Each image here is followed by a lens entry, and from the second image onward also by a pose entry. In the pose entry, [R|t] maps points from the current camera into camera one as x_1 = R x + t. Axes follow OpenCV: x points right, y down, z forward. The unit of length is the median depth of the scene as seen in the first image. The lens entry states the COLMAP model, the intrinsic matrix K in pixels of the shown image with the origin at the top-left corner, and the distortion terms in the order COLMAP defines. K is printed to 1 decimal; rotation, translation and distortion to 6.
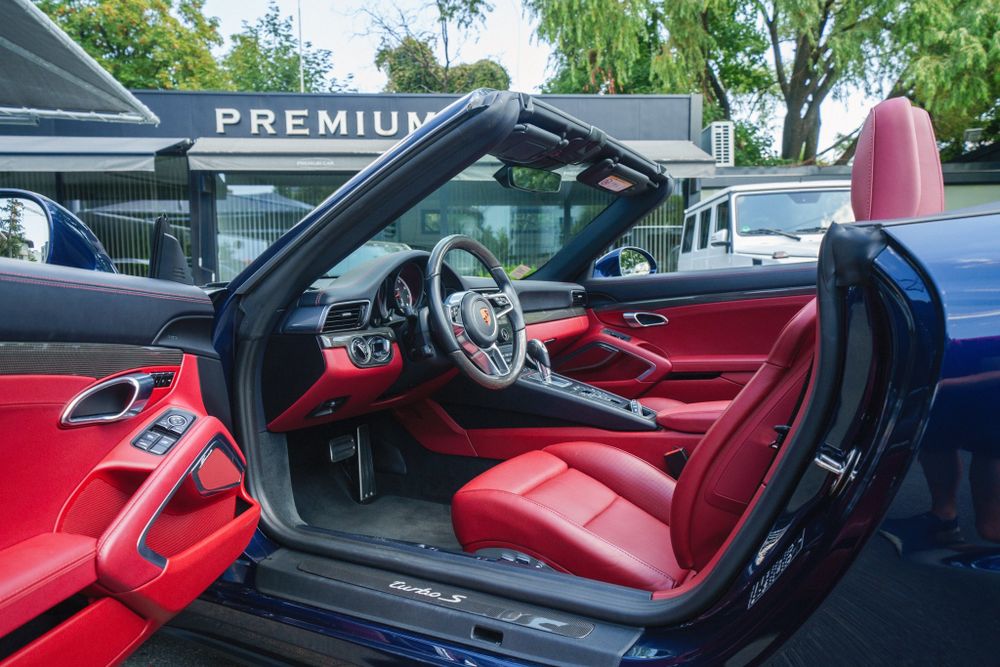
lens RADIAL K [[656.6, 0, 494.9], [0, 656.6, 332.5], [0, 0, 1]] dist [0.026728, -0.001681]
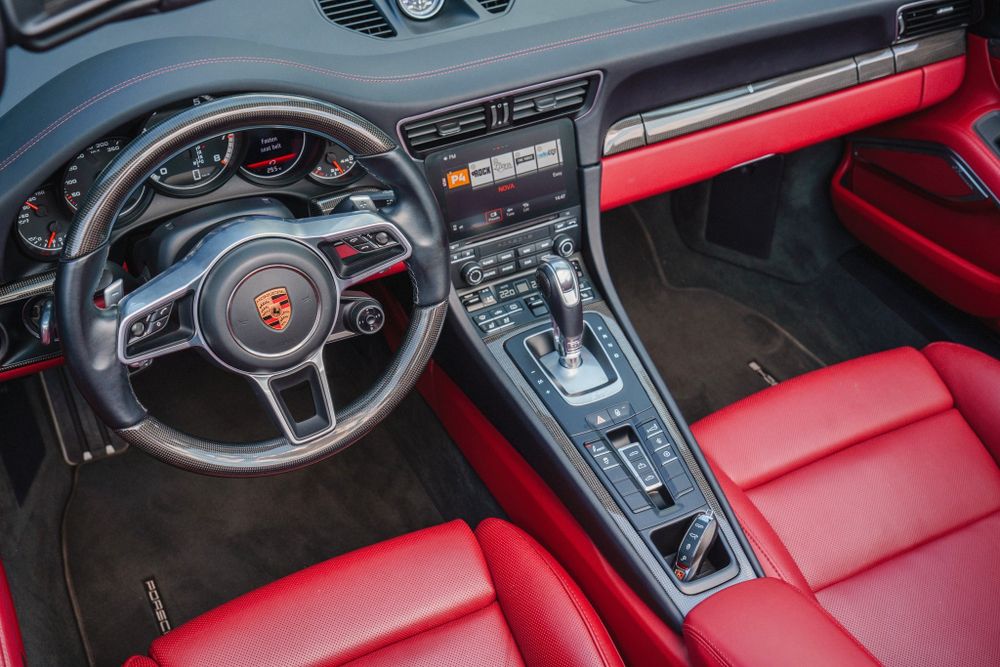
lens RADIAL K [[1245.4, 0, 500.0], [0, 1245.4, 333.5], [0, 0, 1]] dist [0.111564, 0.076436]
pose [[0.842823, 0.359563, -0.400454, 0.271291], [-0.062440, 0.804379, 0.590826, -0.310365], [0.534556, -0.472958, 0.700401, 0.335945]]
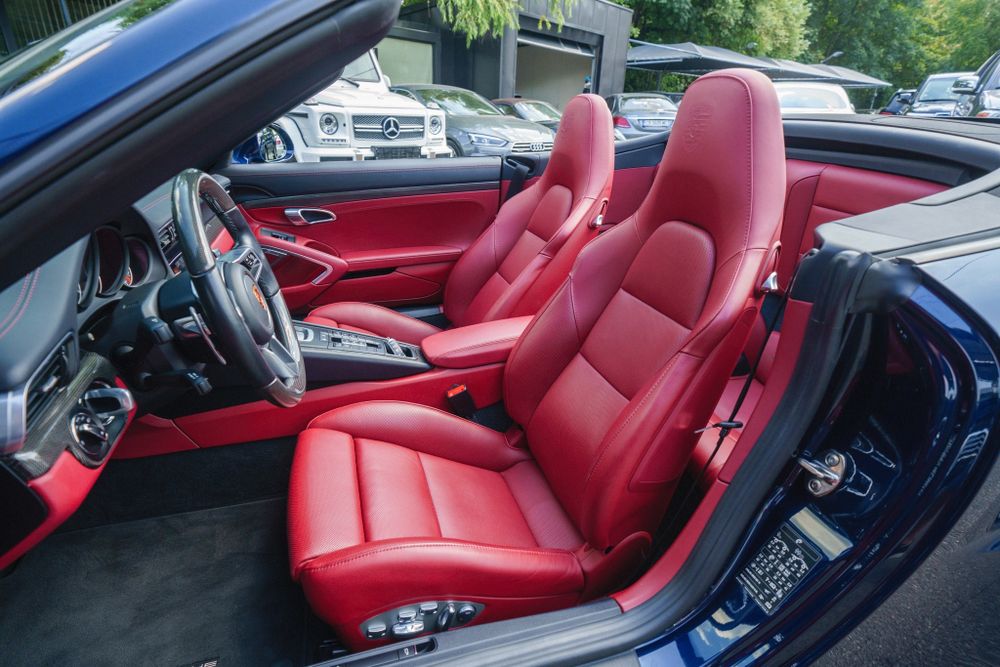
lens RADIAL K [[544.9, 0, 479.7], [0, 544.9, 332.7], [0, 0, 1]] dist [0.028066, 0.001964]
pose [[0.703506, -0.233008, 0.671407, -0.153254], [0.010125, 0.947916, 0.318359, -0.106478], [-0.710618, -0.217169, 0.669223, 0.297803]]
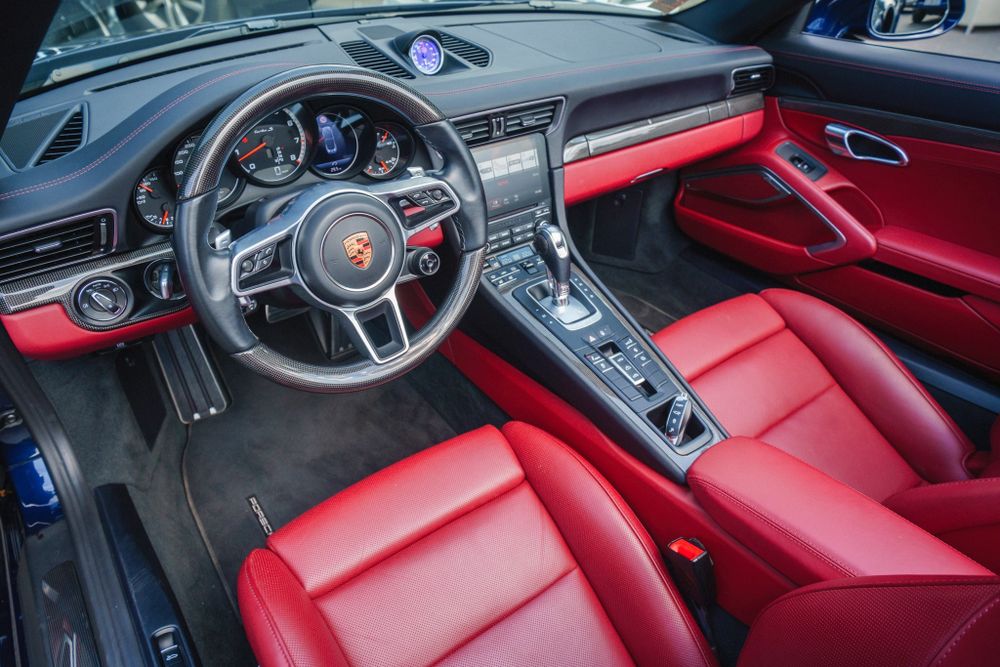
lens RADIAL K [[656.6, 0, 494.9], [0, 656.6, 332.5], [0, 0, 1]] dist [0.026728, -0.001681]
pose [[0.914192, 0.272513, -0.299983, 0.159842], [-0.073231, 0.839072, 0.539068, -0.161475], [0.398611, -0.470844, 0.787030, 0.396696]]
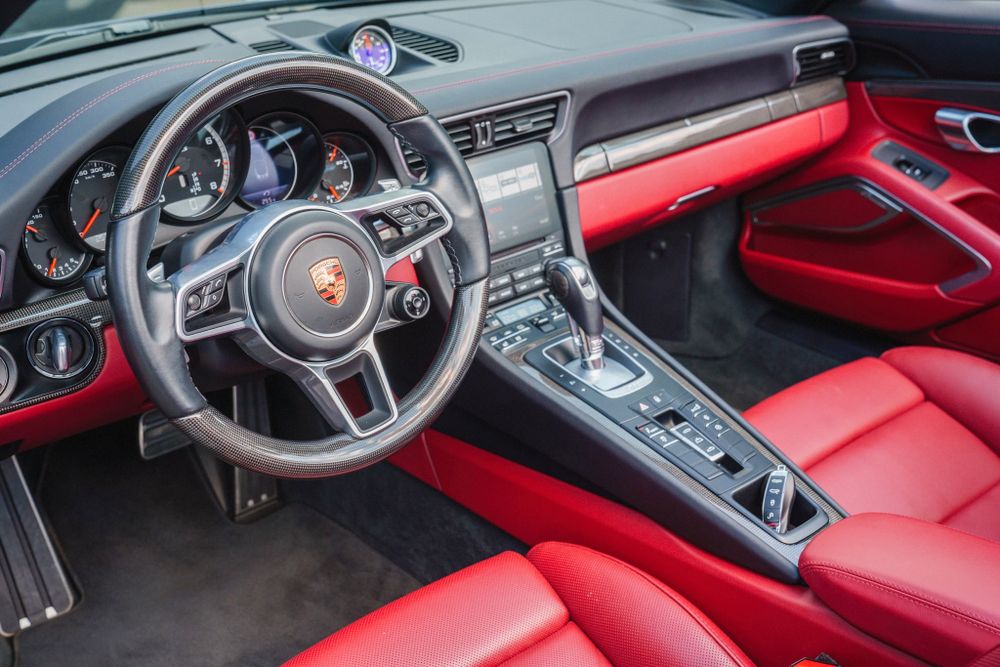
lens RADIAL K [[1202.0, 0, 504.6], [0, 1202.0, 329.0], [0, 0, 1]] dist [0.097692, 0.070589]
pose [[0.947136, 0.134674, -0.291200, 0.185951], [-0.022288, 0.933061, 0.359027, -0.162544], [0.320058, -0.333557, 0.886737, 0.259668]]
